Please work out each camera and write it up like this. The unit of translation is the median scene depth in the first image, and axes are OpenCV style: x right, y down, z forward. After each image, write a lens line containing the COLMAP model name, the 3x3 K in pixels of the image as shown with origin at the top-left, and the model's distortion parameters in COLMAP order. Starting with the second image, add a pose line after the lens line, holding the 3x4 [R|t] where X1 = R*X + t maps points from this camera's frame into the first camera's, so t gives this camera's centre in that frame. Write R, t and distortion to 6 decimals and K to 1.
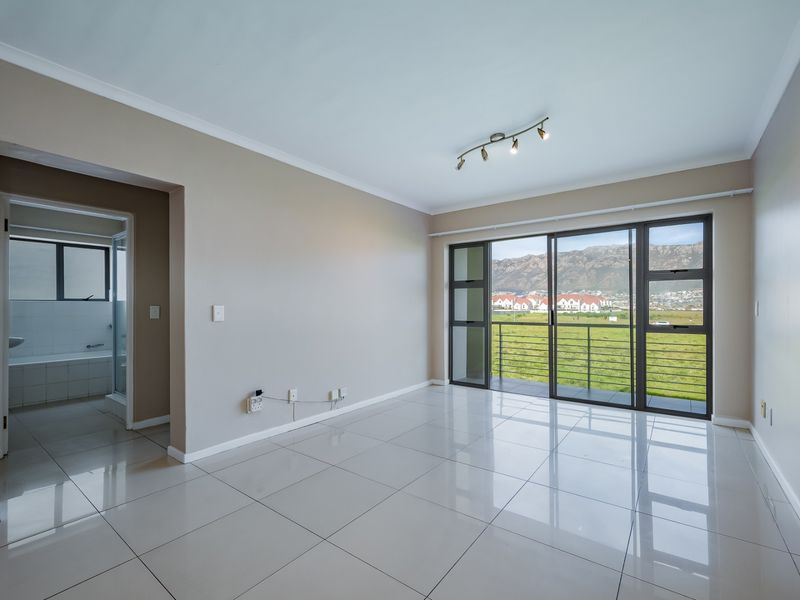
lens RADIAL K [[368.4, 0, 403.3], [0, 368.4, 306.6], [0, 0, 1]] dist [0.006848, -0.002089]
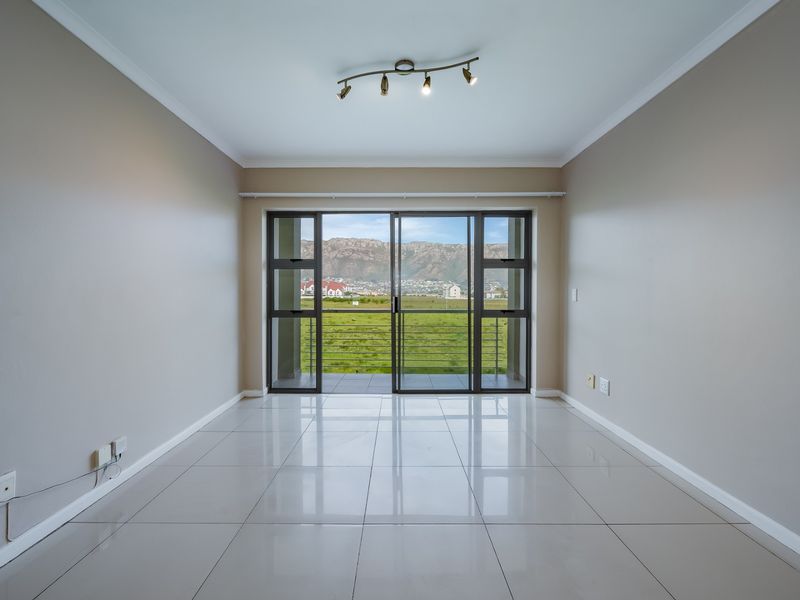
lens RADIAL K [[368.4, 0, 392.4], [0, 368.4, 296.3], [0, 0, 1]] dist [0.006848, -0.002089]
pose [[0.806608, -0.003635, 0.591076, -0.158470], [-0.003100, 0.999941, 0.010379, -0.000300], [-0.591079, -0.010204, 0.806549, 0.306834]]
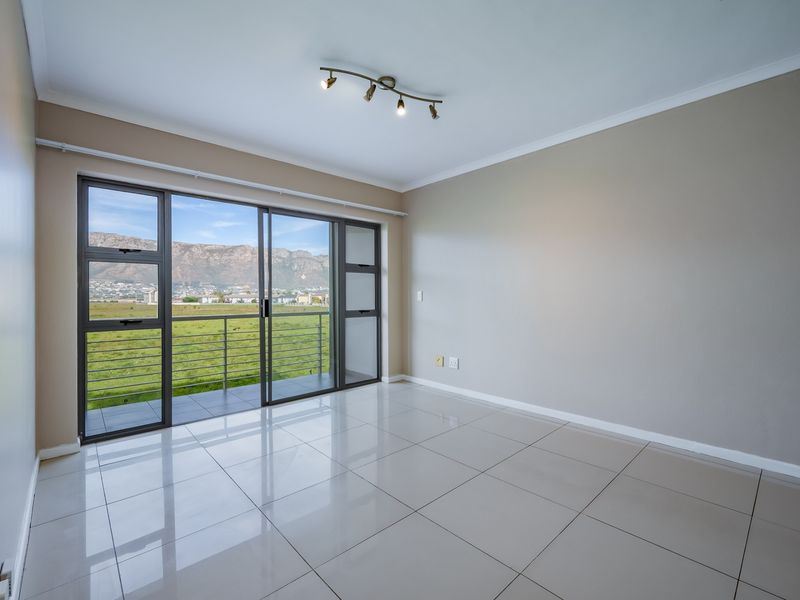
lens RADIAL K [[368.4, 0, 397.9], [0, 368.4, 295.1], [0, 0, 1]] dist [0.006848, -0.002089]
pose [[0.187550, 0.002858, 0.982251, -0.399141], [0.004362, 0.999983, -0.003743, 0.005538], [-0.982245, 0.004987, 0.187535, 0.625688]]
